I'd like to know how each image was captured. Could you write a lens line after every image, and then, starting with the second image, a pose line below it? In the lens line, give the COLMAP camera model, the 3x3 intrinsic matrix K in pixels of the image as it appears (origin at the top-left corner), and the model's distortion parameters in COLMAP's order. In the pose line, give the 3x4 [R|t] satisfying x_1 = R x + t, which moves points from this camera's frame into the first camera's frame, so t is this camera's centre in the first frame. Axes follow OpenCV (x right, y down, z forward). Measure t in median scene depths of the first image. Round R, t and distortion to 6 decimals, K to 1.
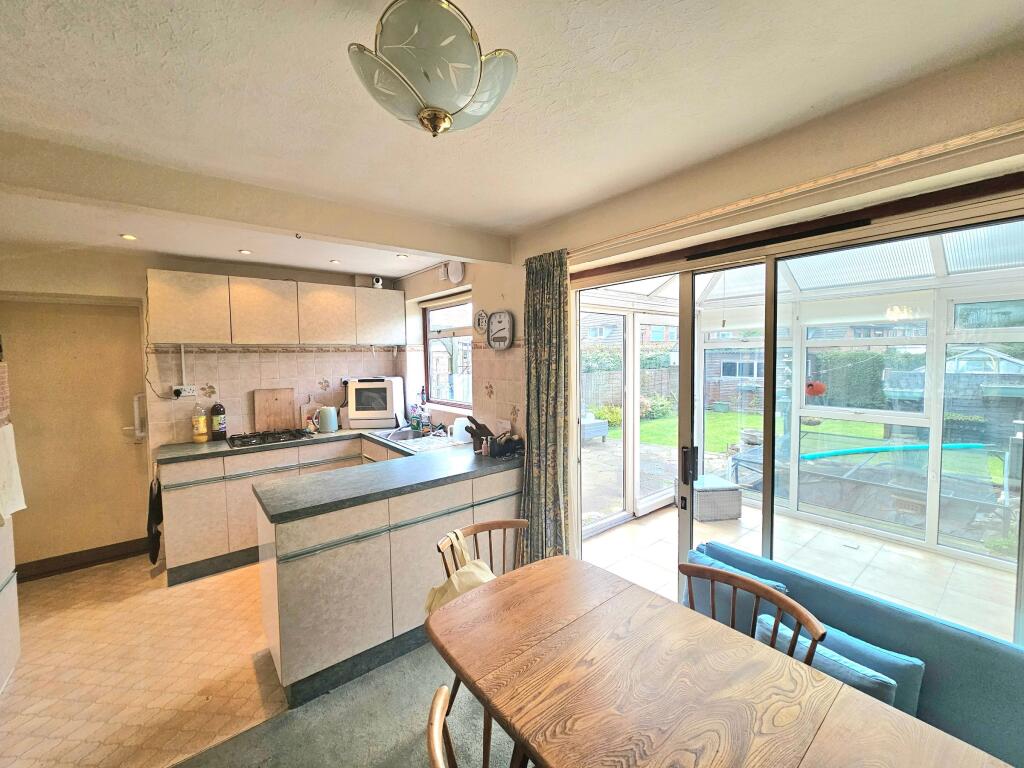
lens RADIAL K [[414.6, 0, 509.7], [0, 414.6, 379.5], [0, 0, 1]] dist [0.003246, -0.001391]
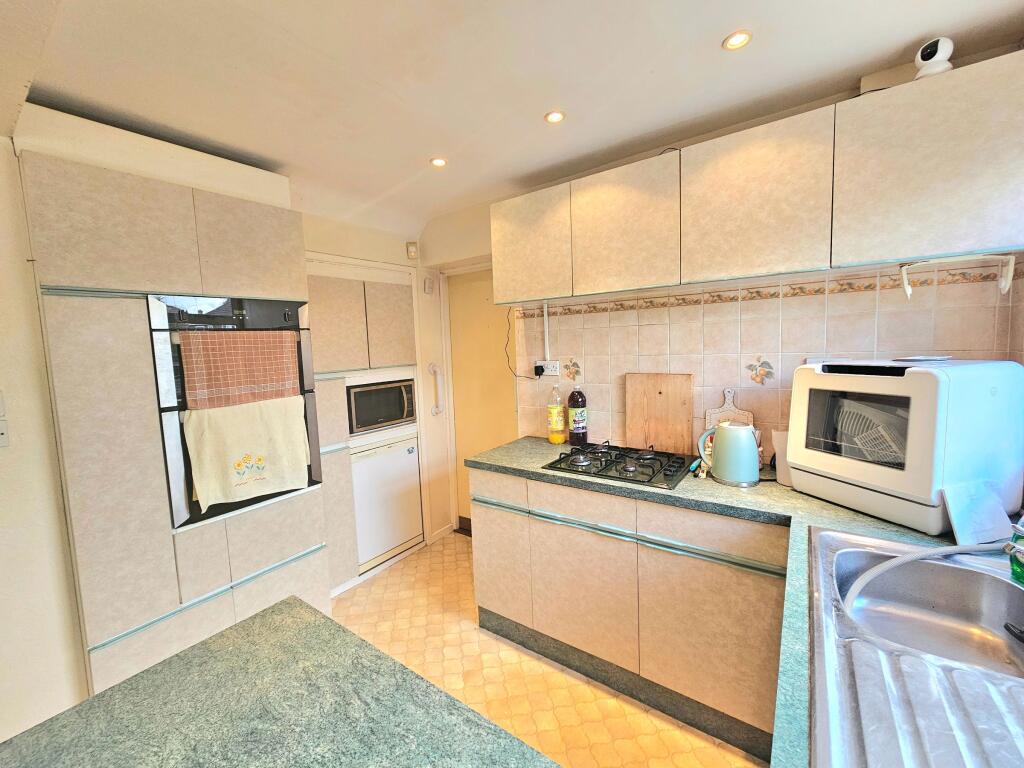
lens RADIAL K [[414.6, 0, 510.8], [0, 414.6, 375.5], [0, 0, 1]] dist [0.003246, -0.001391]
pose [[0.269180, 0.080659, -0.959706, -0.098473], [-0.021585, 0.996742, 0.077717, -0.014551], [0.962848, -0.000205, 0.270044, 0.716076]]
